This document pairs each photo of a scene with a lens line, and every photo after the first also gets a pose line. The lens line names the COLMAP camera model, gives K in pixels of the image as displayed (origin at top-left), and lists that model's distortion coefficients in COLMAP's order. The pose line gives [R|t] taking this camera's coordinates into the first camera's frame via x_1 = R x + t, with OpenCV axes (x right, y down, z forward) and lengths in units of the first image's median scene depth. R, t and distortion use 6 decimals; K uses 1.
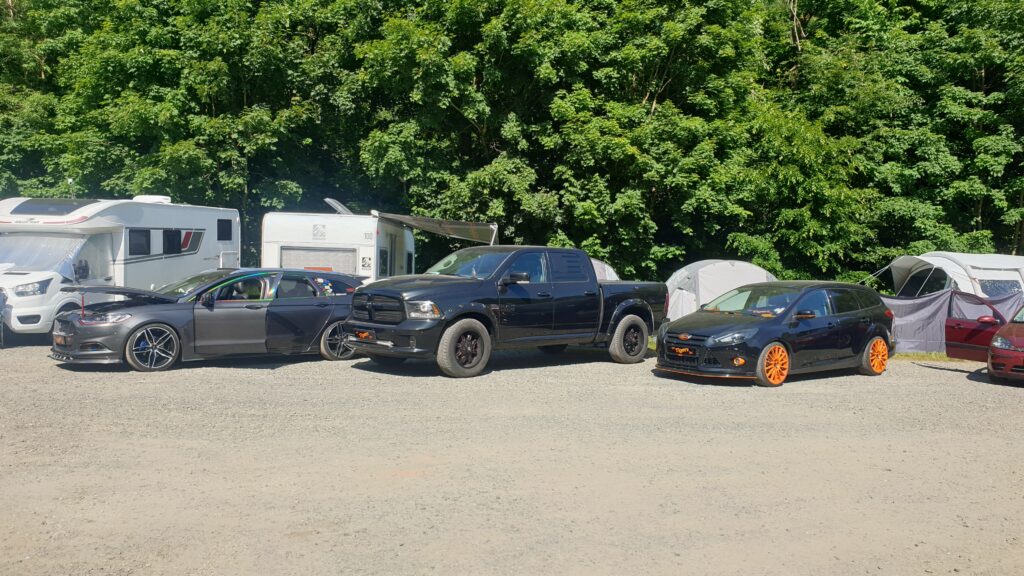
lens RADIAL K [[789.0, 0, 512.0], [0, 789.0, 288.0], [0, 0, 1]] dist [0.157146, -0.422358]
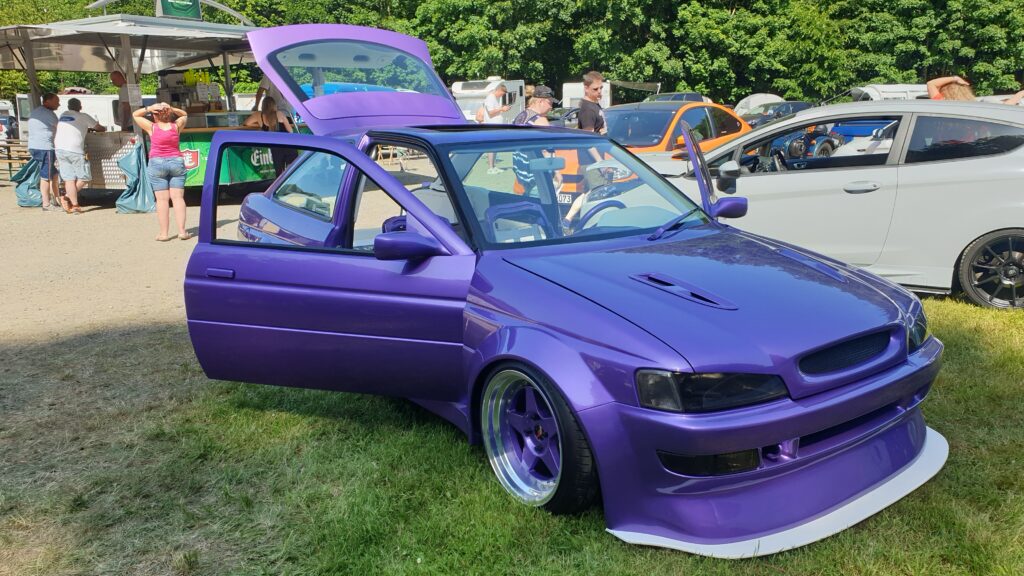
lens RADIAL K [[811.9, 0, 512.0], [0, 811.9, 288.0], [0, 0, 1]] dist [0.002774, 0.046353]
pose [[0.992168, -0.021021, -0.123128, -0.118035], [0.044175, 0.981085, 0.188467, 0.027048], [0.116838, -0.192430, 0.974330, -1.040015]]
